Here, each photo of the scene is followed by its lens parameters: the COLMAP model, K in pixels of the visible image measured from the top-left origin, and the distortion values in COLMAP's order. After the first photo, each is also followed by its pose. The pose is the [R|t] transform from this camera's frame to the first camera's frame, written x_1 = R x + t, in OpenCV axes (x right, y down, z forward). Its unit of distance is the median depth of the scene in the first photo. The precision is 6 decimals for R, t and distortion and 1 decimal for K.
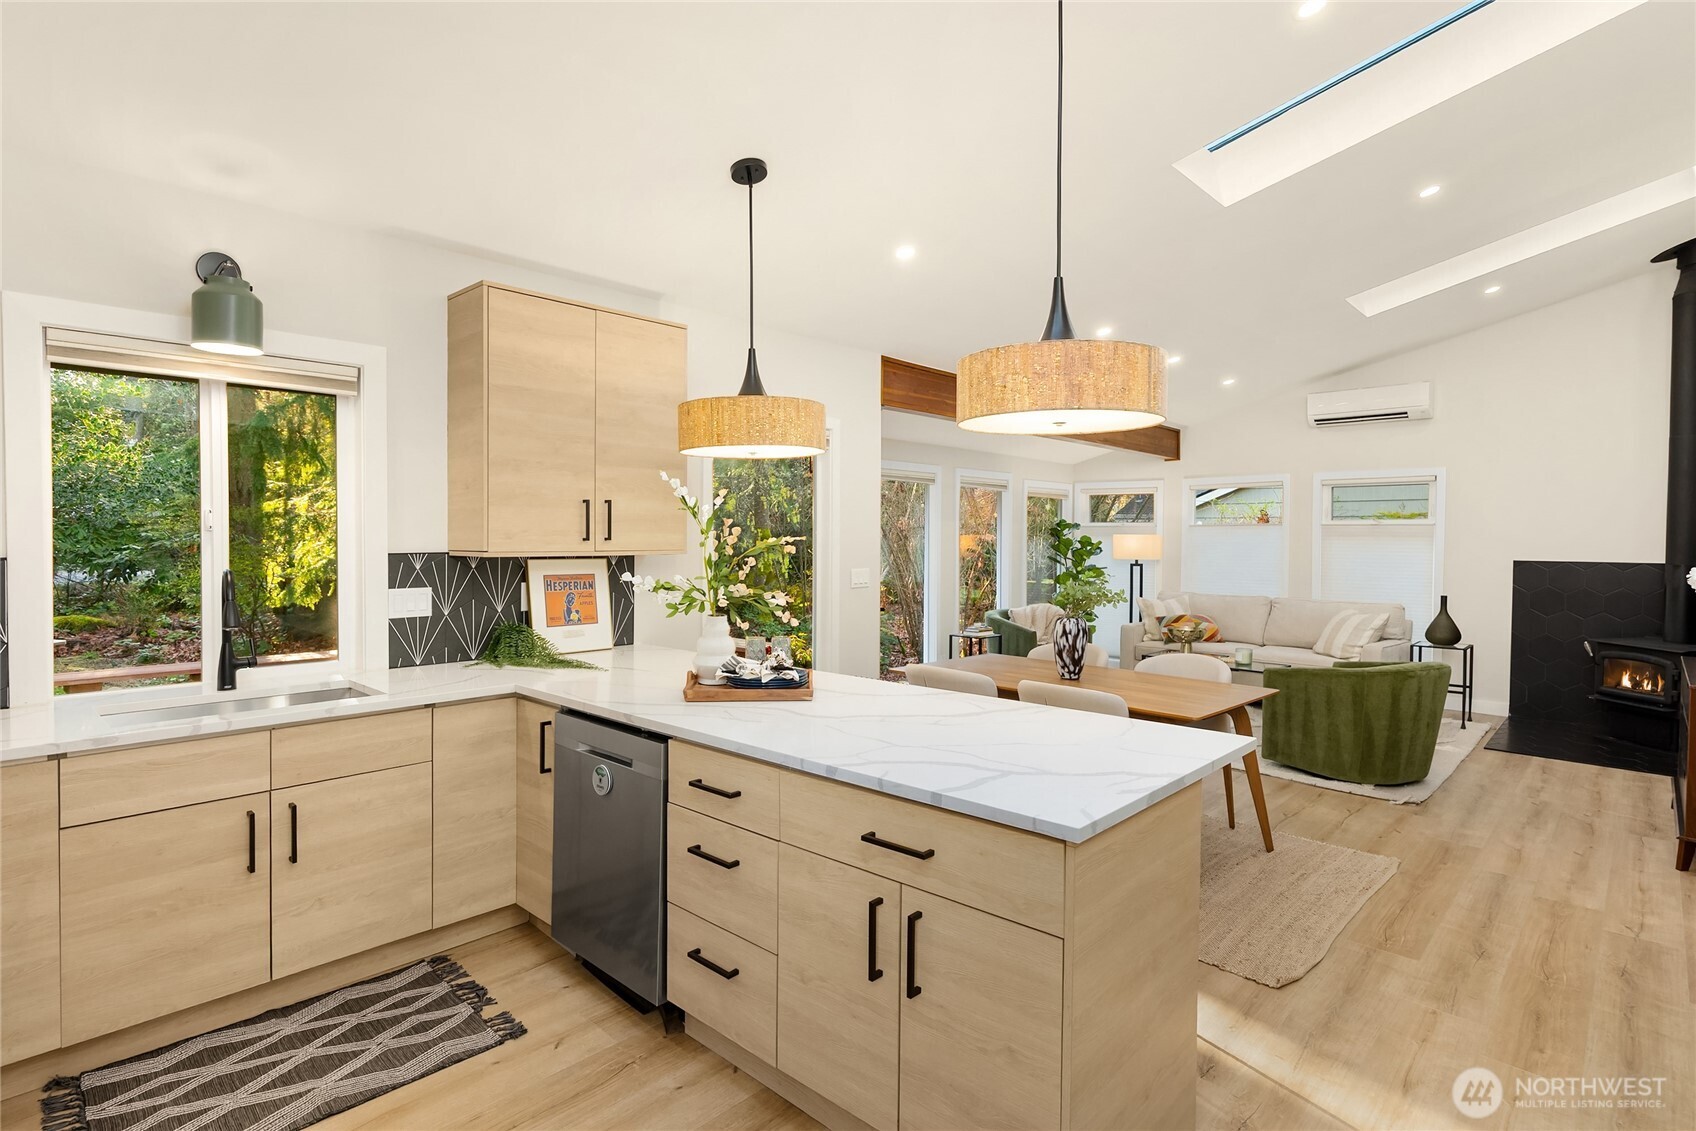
lens RADIAL K [[862.5, 0, 837.3], [0, 862.5, 557.9], [0, 0, 1]] dist [-0.002448, 0.002485]
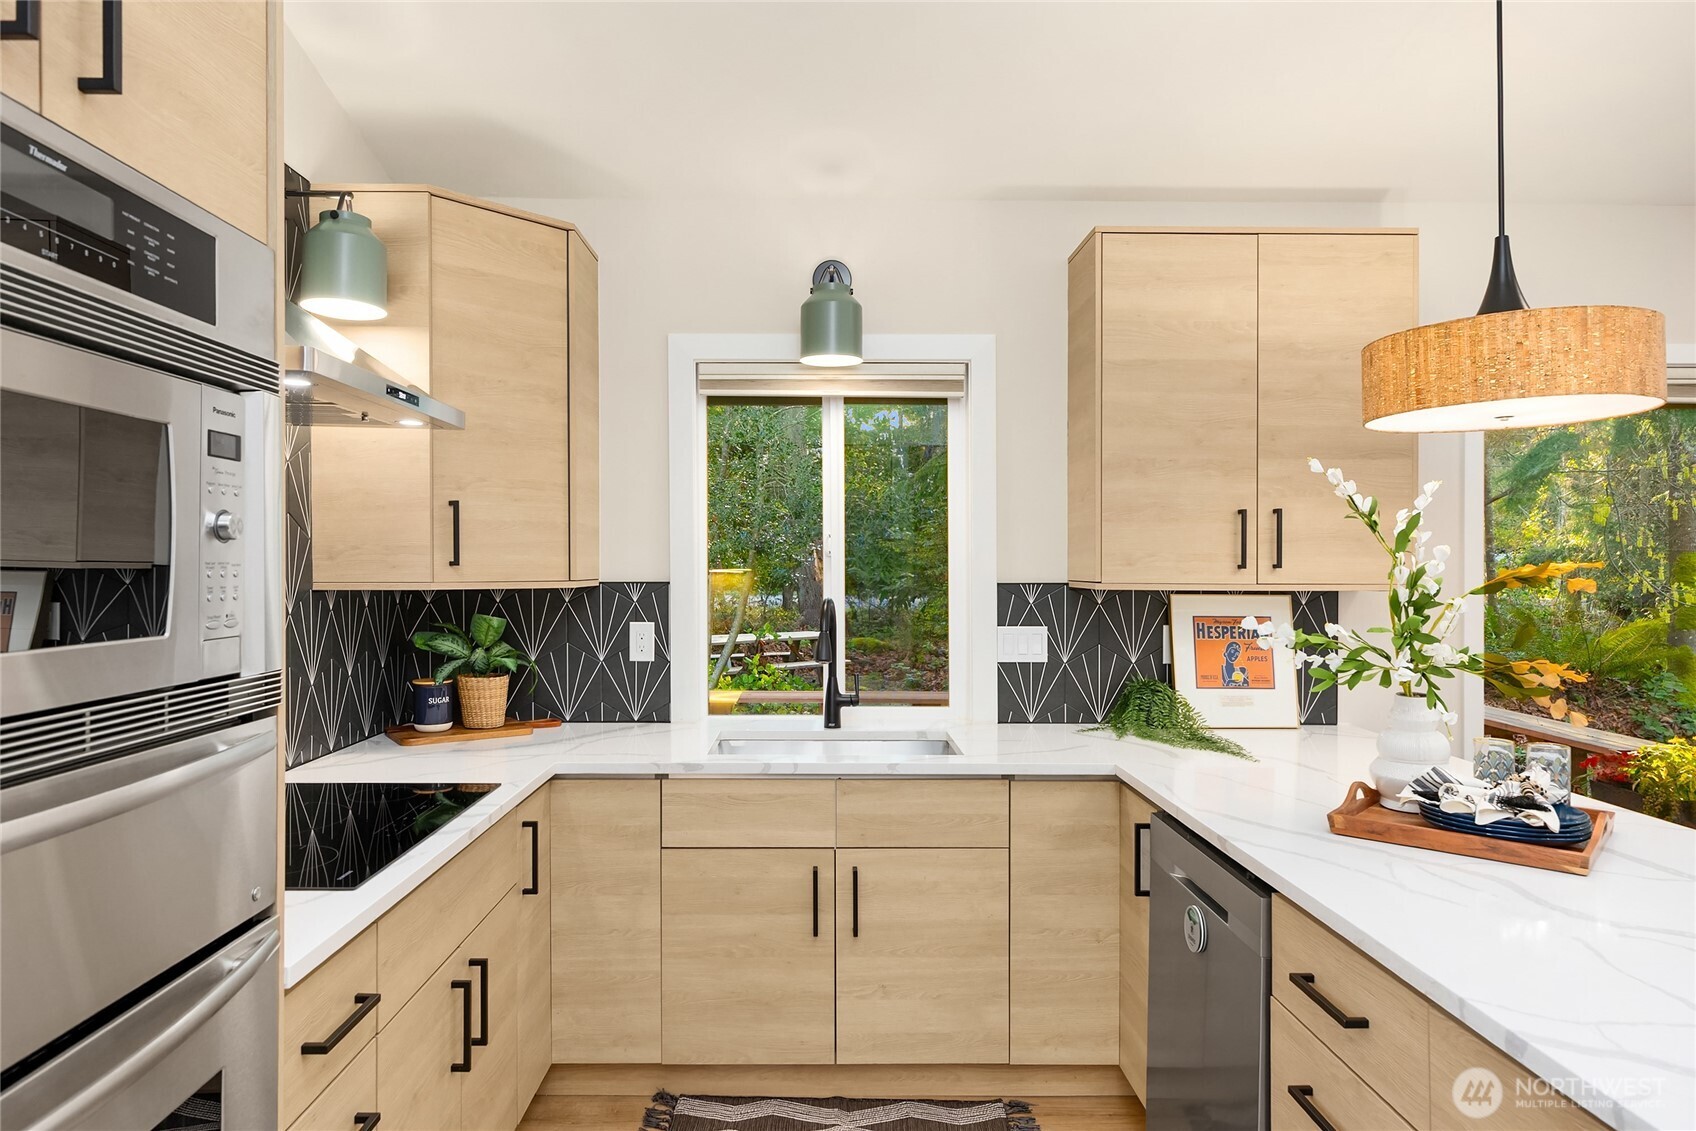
lens RADIAL K [[1041.6, 0, 844.1], [0, 1041.6, 567.6], [0, 0, 1]] dist [0.008294, -0.003403]
pose [[0.697569, 0.002247, -0.716514, 0.082211], [-0.019248, 0.999693, -0.015605, -0.001518], [0.716259, 0.024677, 0.697398, 0.176033]]
